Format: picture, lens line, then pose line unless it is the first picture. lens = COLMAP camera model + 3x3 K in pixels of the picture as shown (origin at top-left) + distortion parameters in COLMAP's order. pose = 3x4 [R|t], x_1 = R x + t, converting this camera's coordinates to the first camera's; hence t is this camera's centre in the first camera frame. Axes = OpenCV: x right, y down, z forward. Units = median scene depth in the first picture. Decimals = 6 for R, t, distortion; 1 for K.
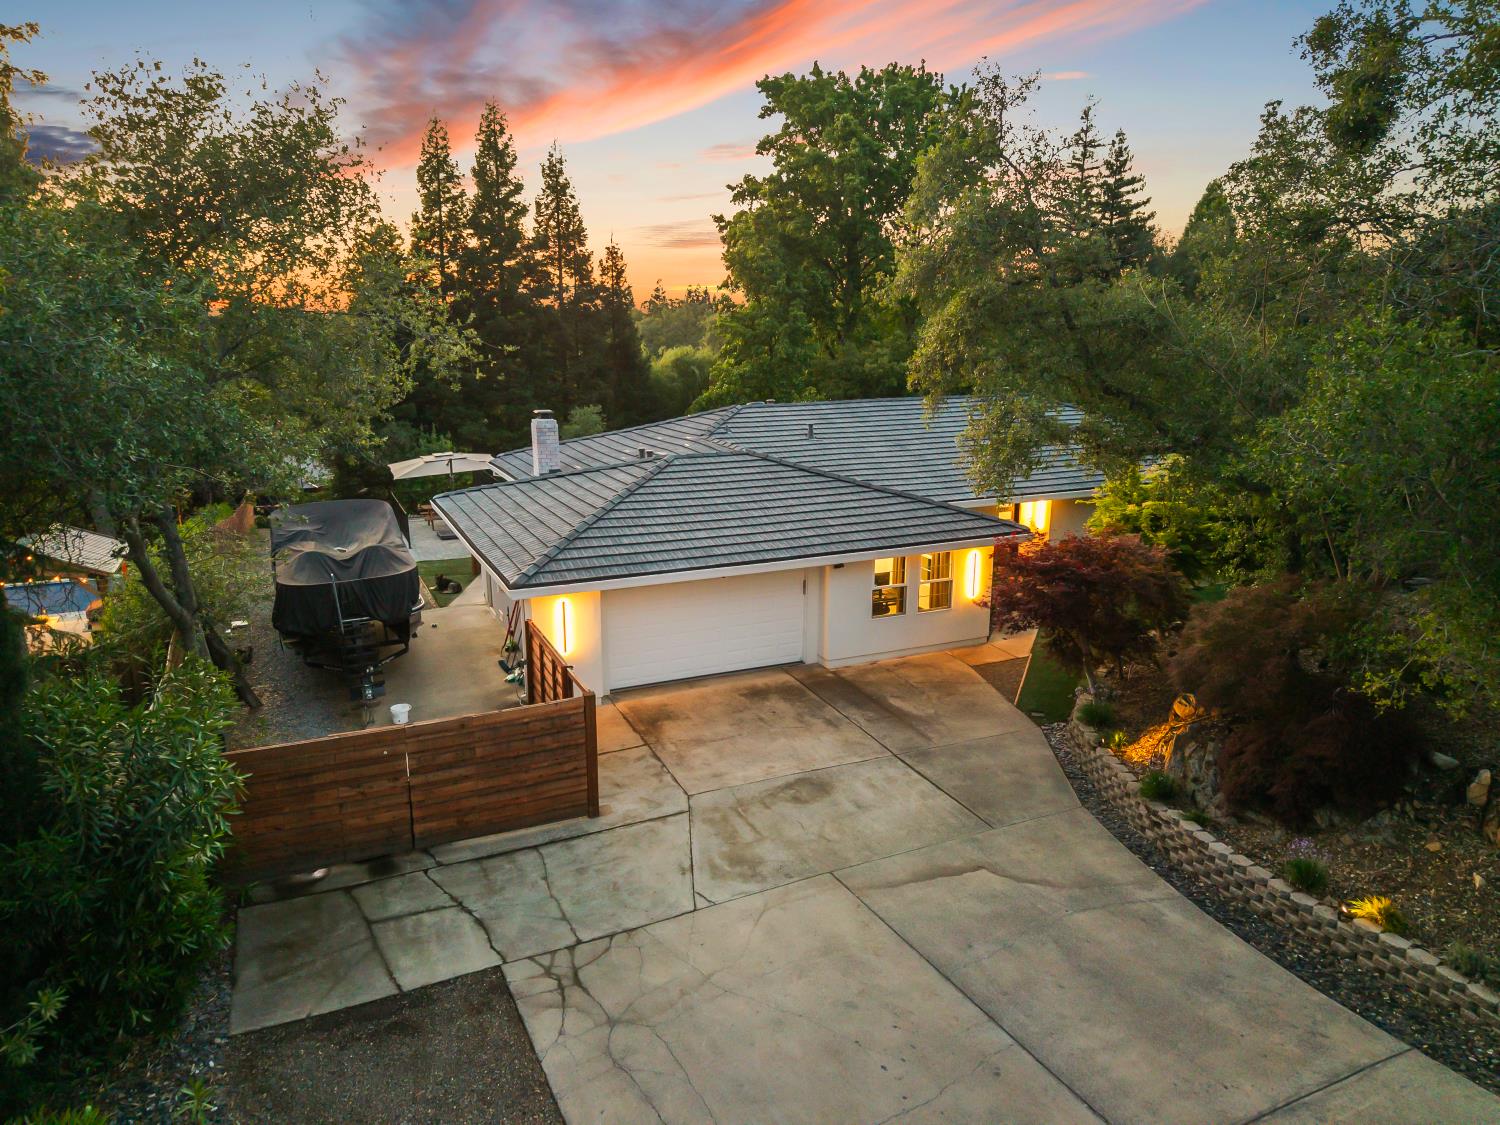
lens RADIAL K [[1019.2, 0, 750.0], [0, 1019.2, 562.5], [0, 0, 1]] dist [0.006686, -0.000255]
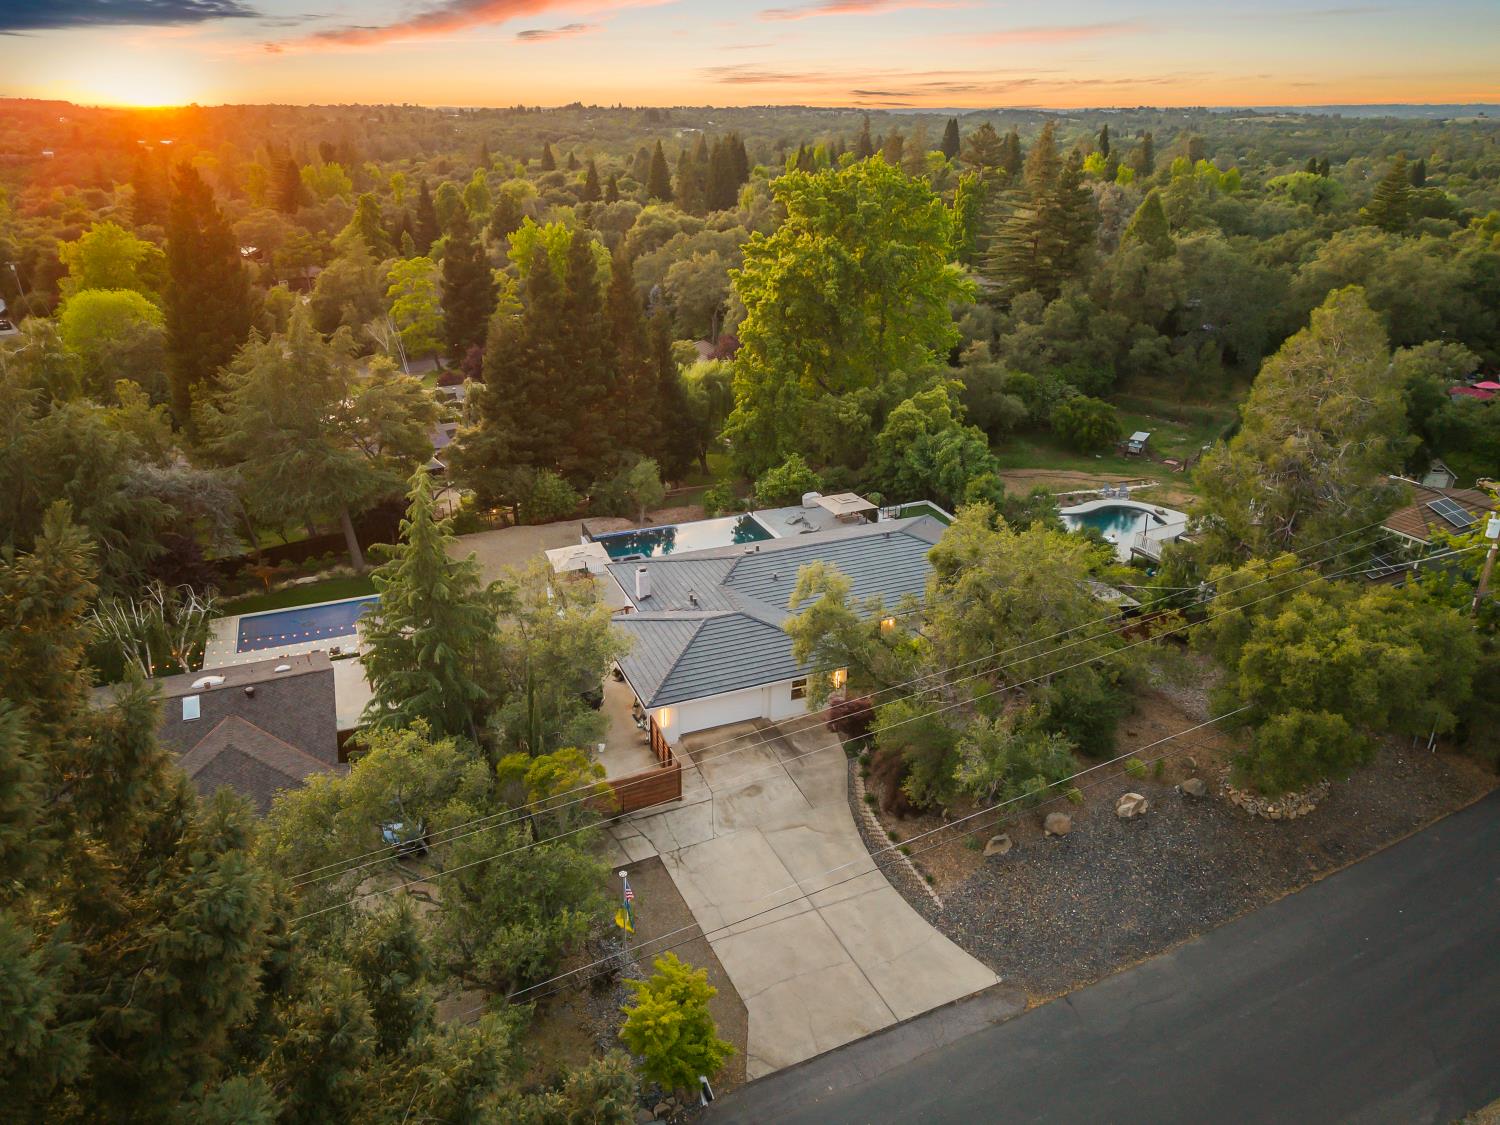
lens RADIAL K [[1024.6, 0, 750.0], [0, 1024.6, 562.5], [0, 0, 1]] dist [0.022461, -0.020542]
pose [[0.999541, 0.020435, -0.022374, 0.103062], [-0.015930, 0.982480, 0.185688, -0.994373], [0.025777, -0.185246, 0.982354, -1.804967]]
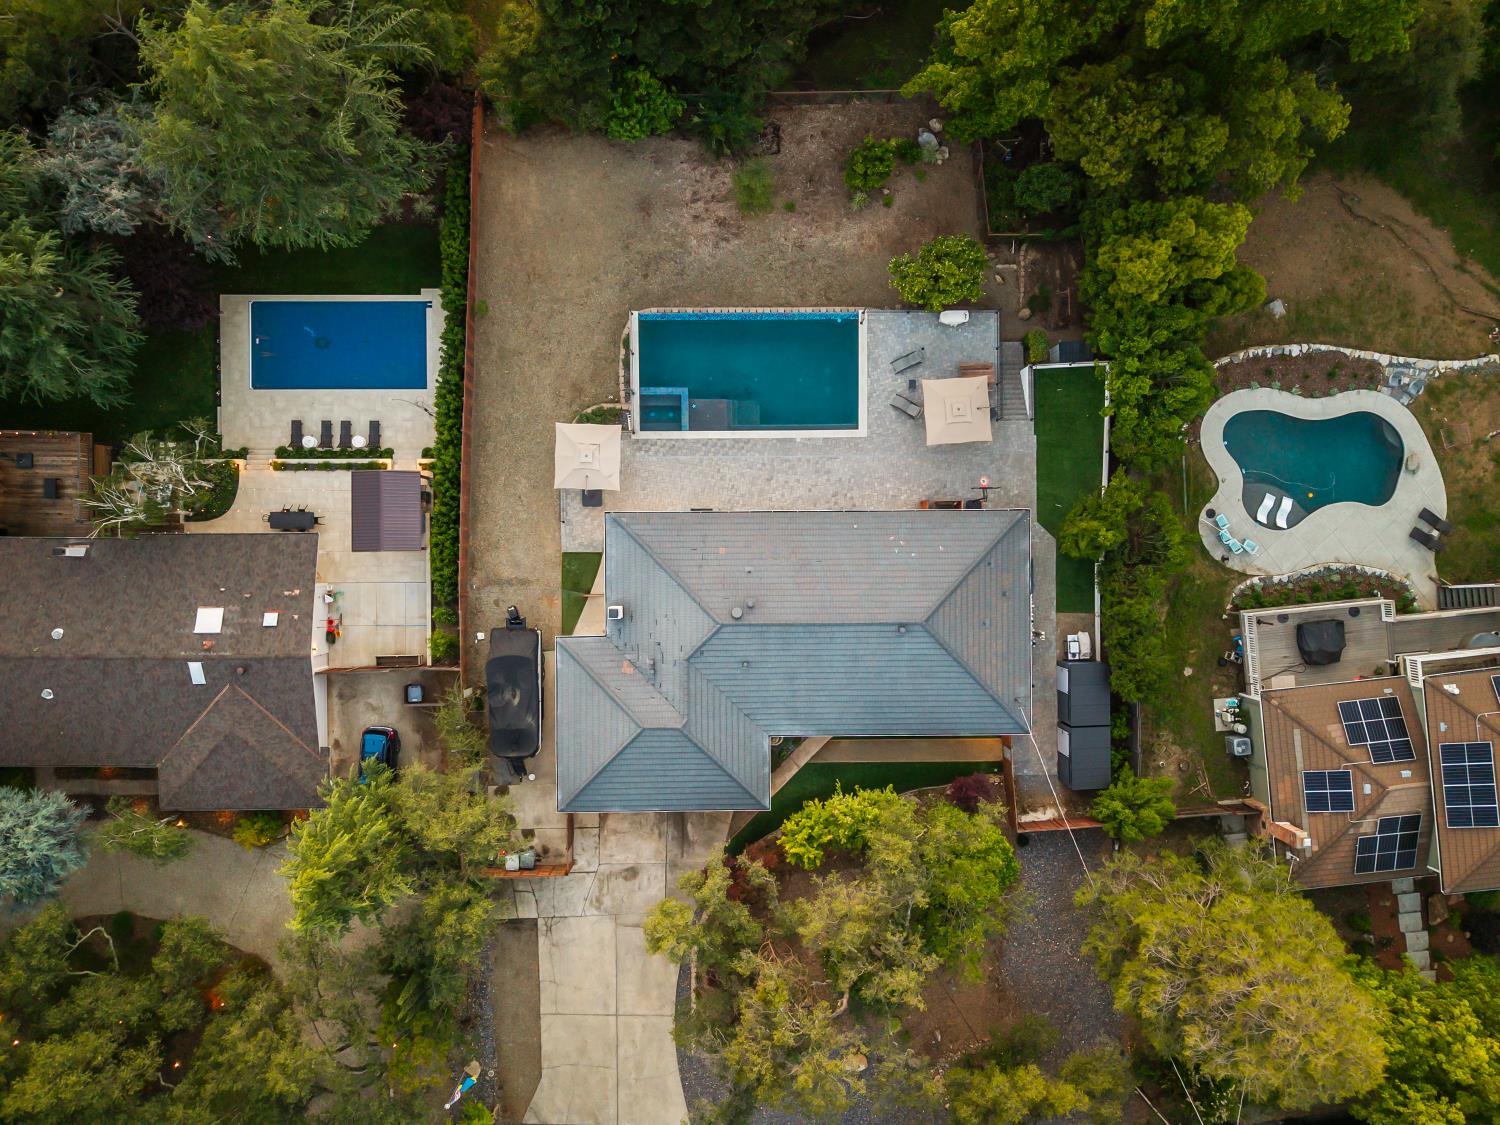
lens RADIAL K [[1024.6, 0, 750.0], [0, 1024.6, 562.5], [0, 0, 1]] dist [0.022461, -0.020542]
pose [[0.911294, 0.411658, 0.008998, -0.048286], [-0.102555, 0.205756, 0.973215, -3.782480], [0.398780, -0.887808, 0.229722, 1.390465]]
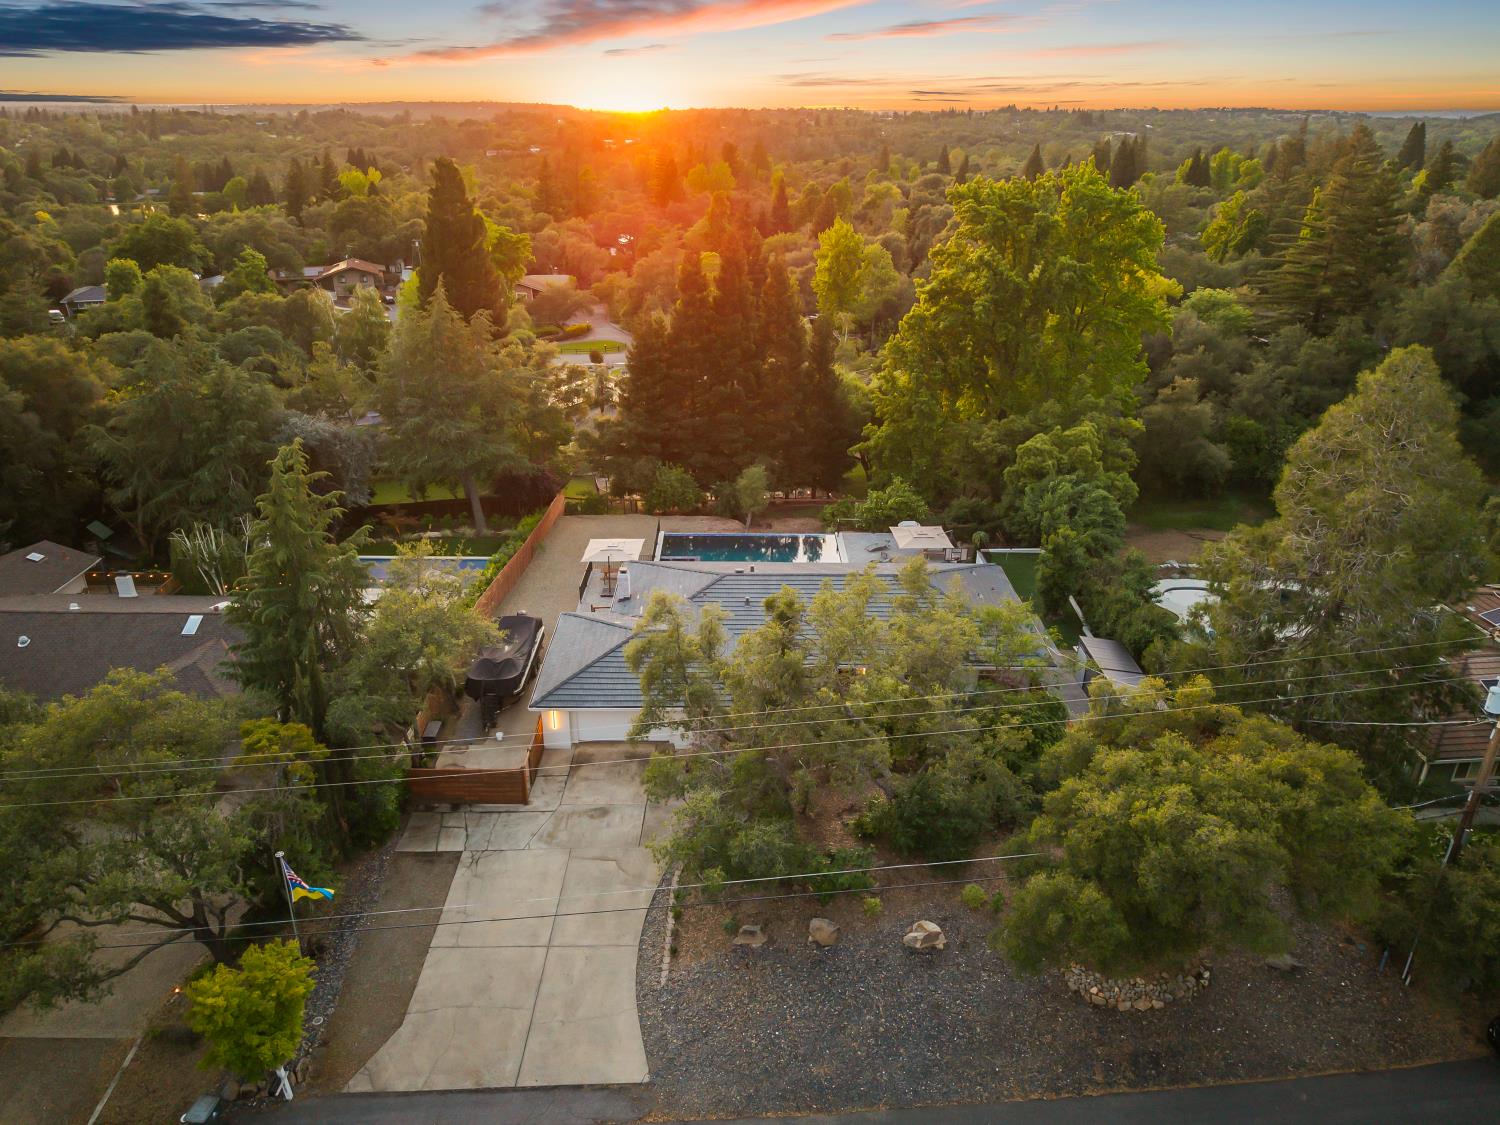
lens RADIAL K [[1019.2, 0, 750.0], [0, 1019.2, 562.5], [0, 0, 1]] dist [0.006686, -0.000255]
pose [[0.911599, 0.175623, -0.371678, 1.415767], [-0.102786, 0.972806, 0.207566, -1.113951], [0.398024, -0.151014, 0.904860, -1.305854]]
